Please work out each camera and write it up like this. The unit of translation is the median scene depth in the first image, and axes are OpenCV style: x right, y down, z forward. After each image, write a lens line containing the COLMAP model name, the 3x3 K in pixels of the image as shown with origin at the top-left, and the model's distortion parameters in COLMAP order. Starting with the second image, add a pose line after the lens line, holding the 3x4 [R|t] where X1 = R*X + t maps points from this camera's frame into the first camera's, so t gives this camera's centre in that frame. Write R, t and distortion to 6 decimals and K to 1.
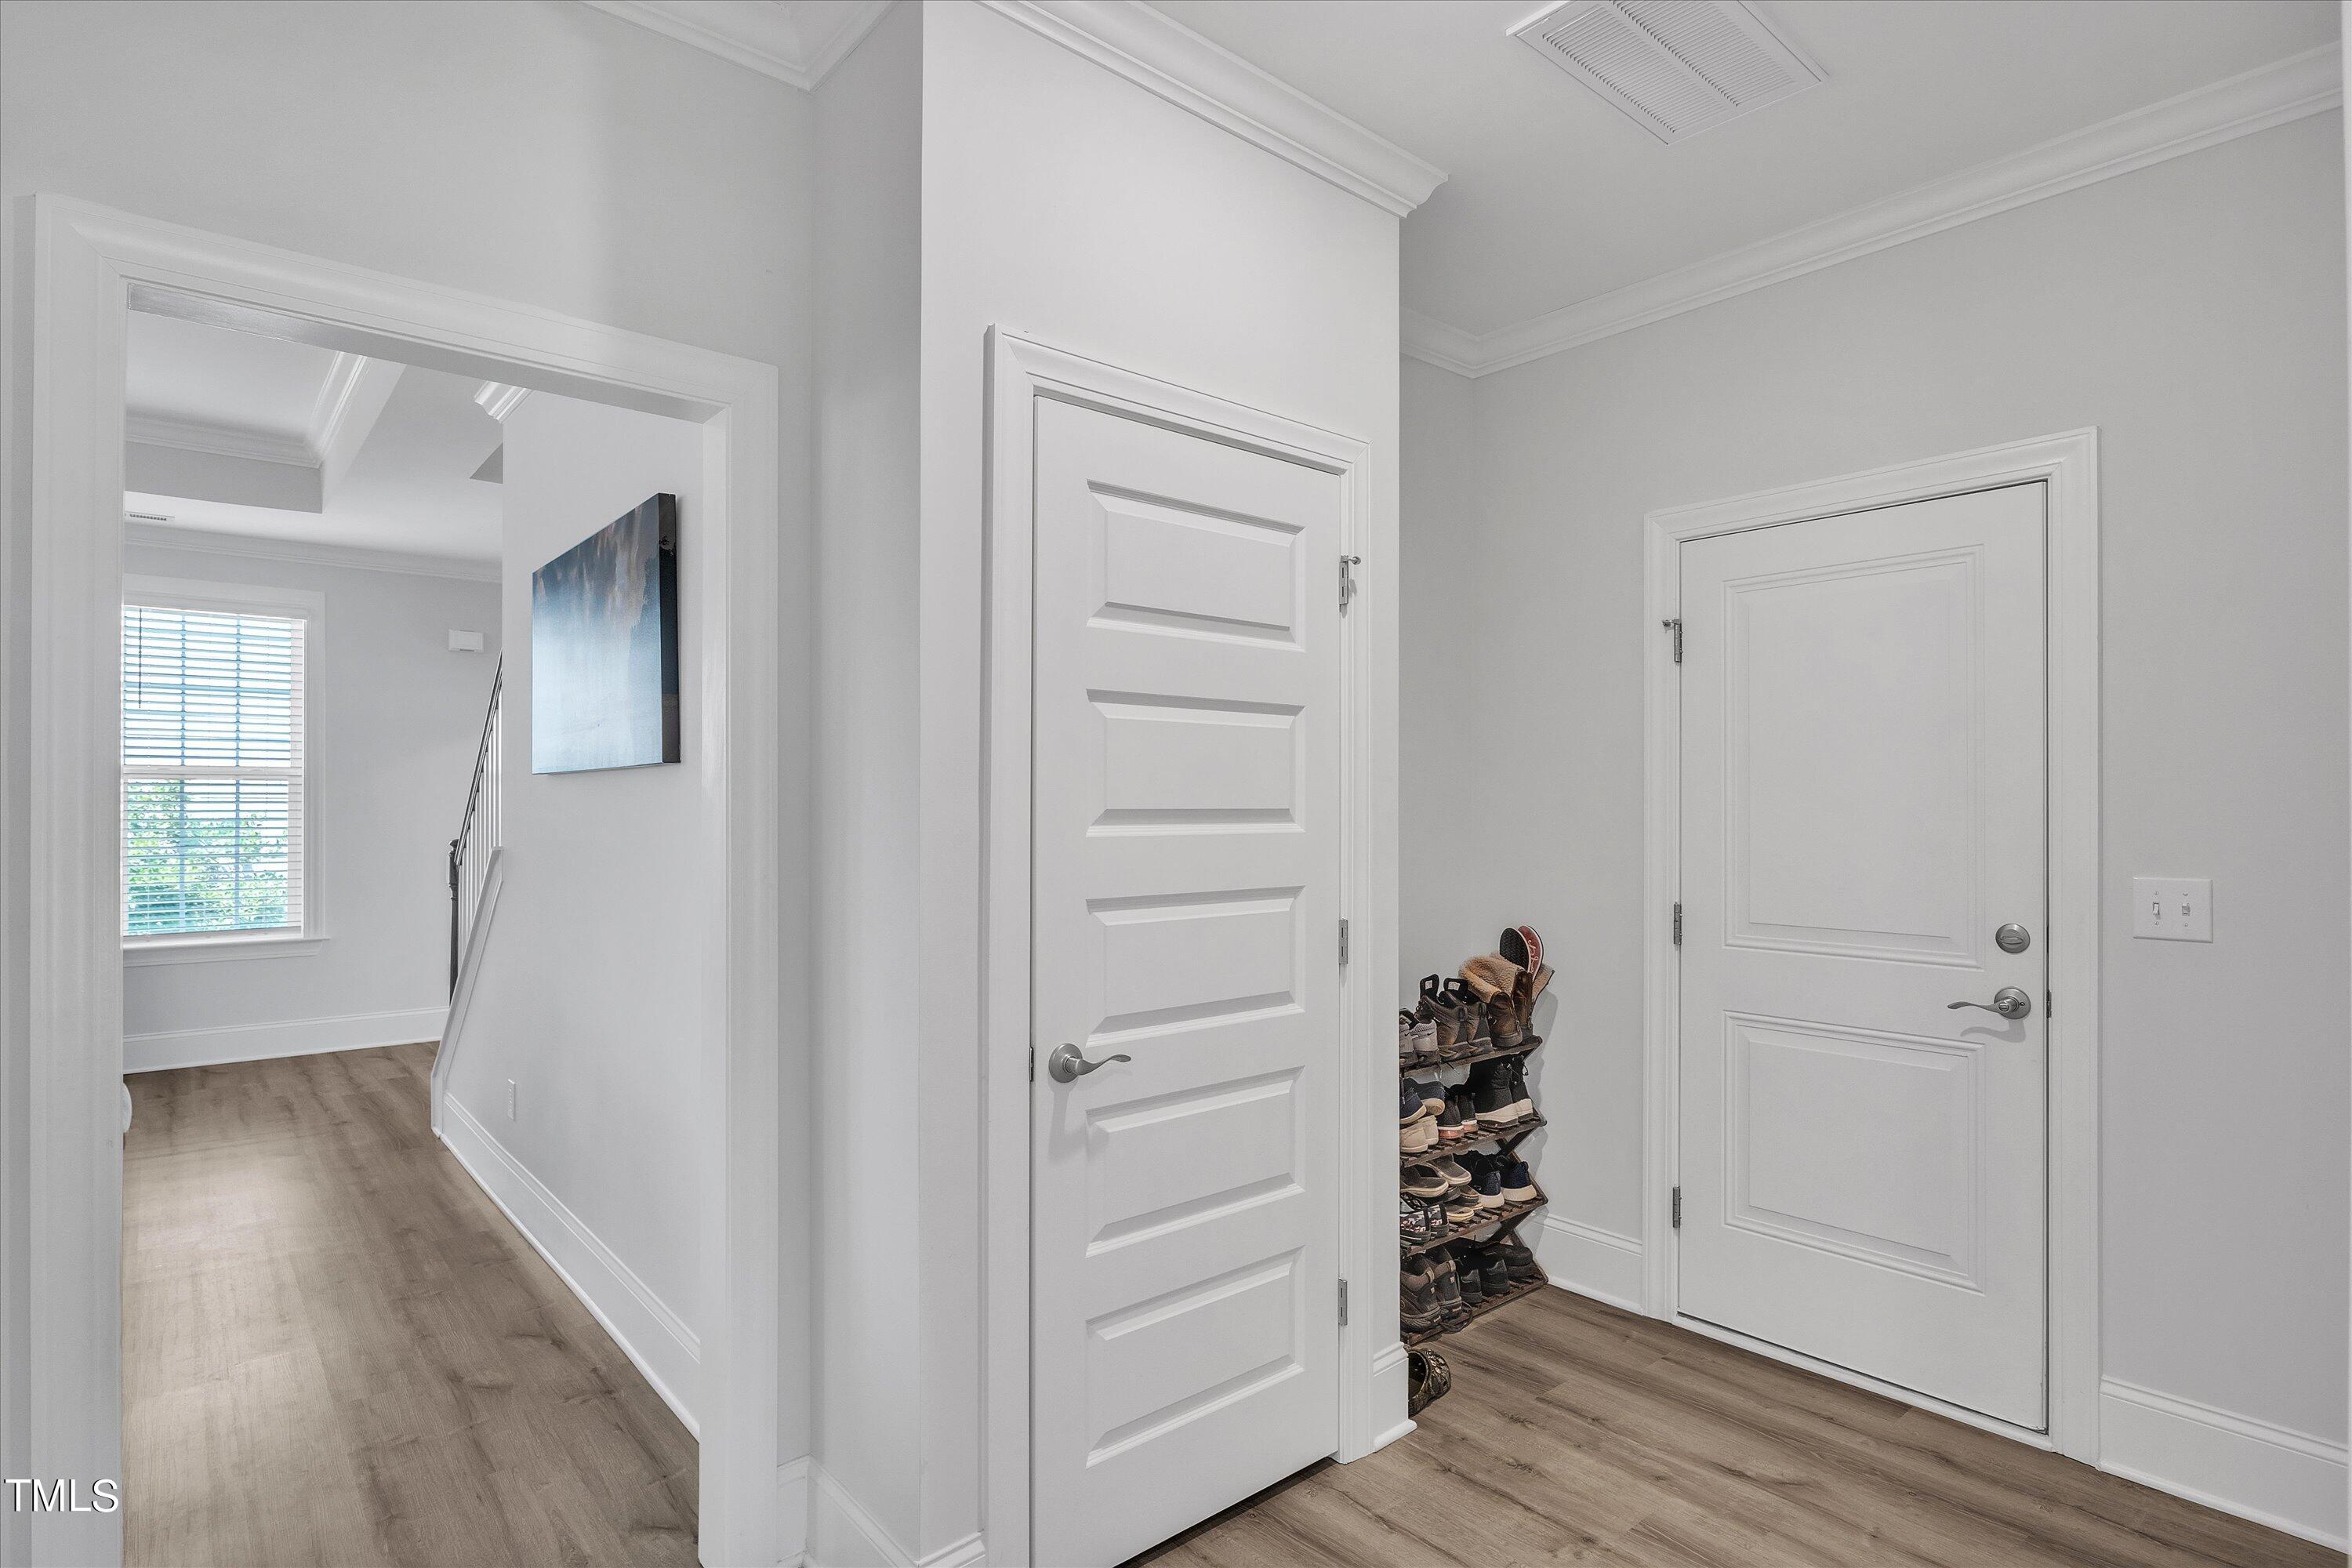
lens RADIAL K [[1199.5, 0, 1182.6], [0, 1199.5, 802.8], [0, 0, 1]] dist [0.000403, -0.001139]
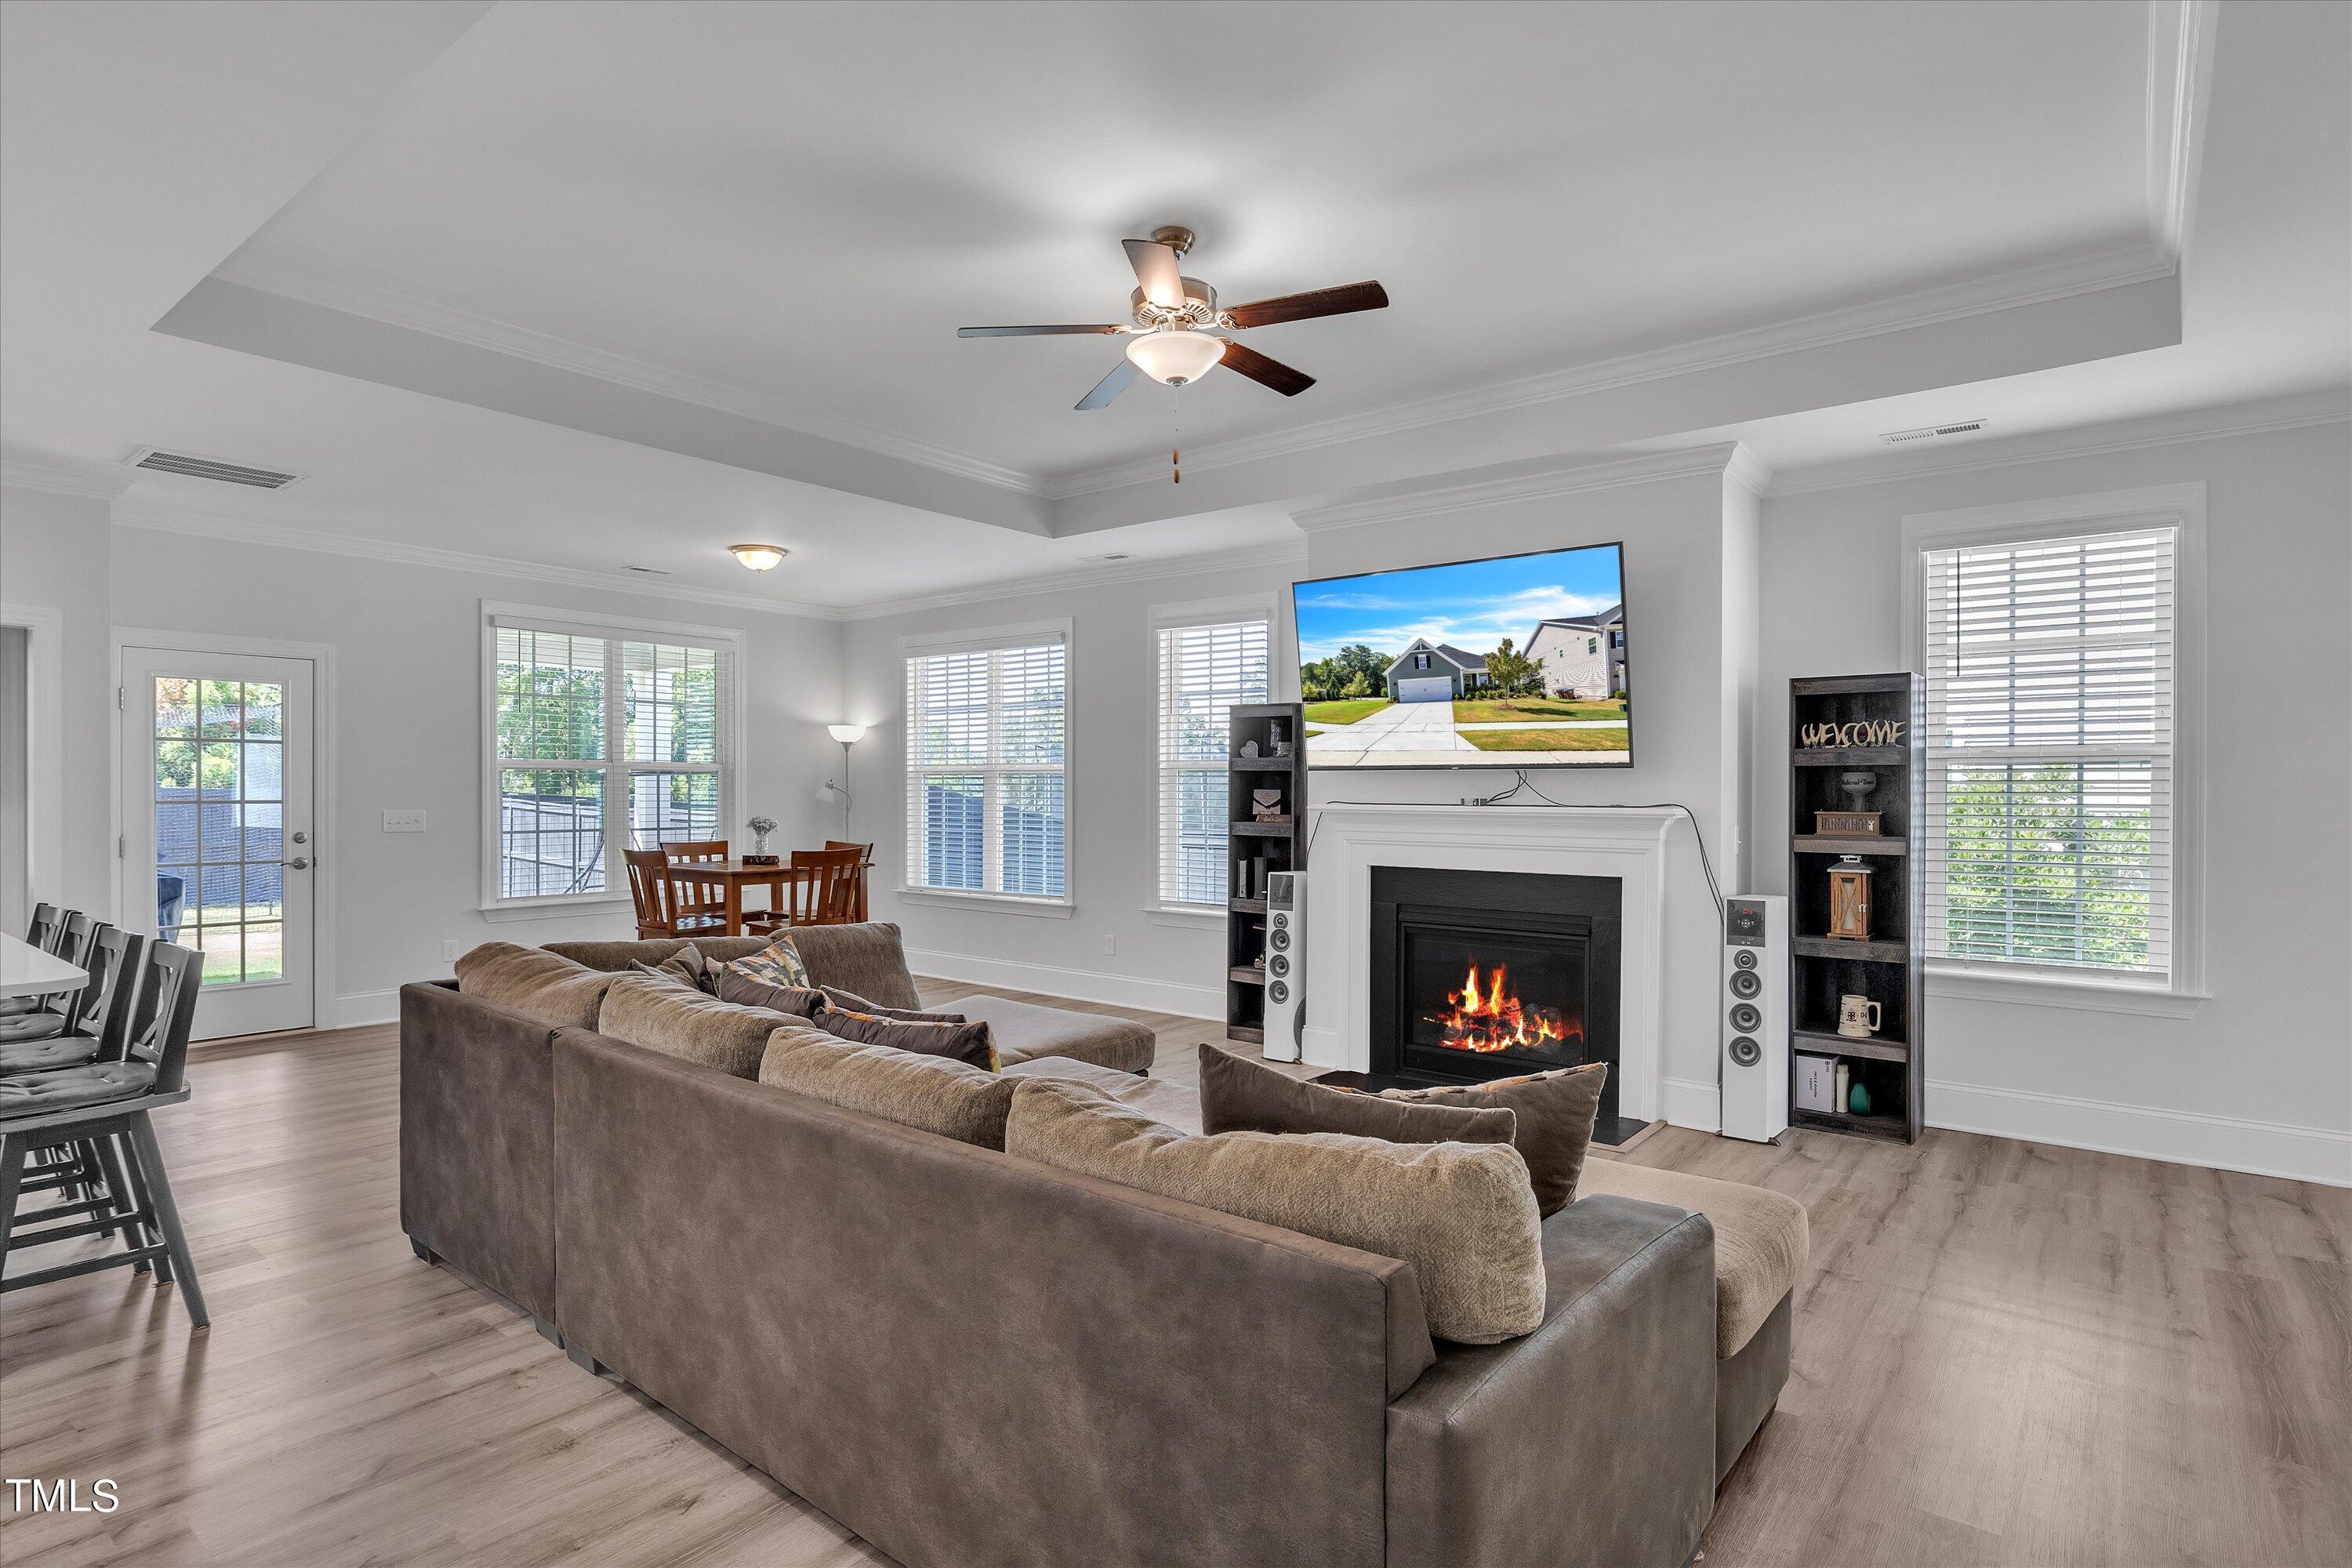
lens RADIAL K [[1199.5, 0, 1182.6], [0, 1199.5, 802.8], [0, 0, 1]] dist [0.000403, -0.001139]
pose [[0.191227, 0.009862, -0.981496, -0.172513], [0.001411, 0.999946, 0.010323, -0.003365], [0.981545, -0.003359, 0.191203, 0.320694]]
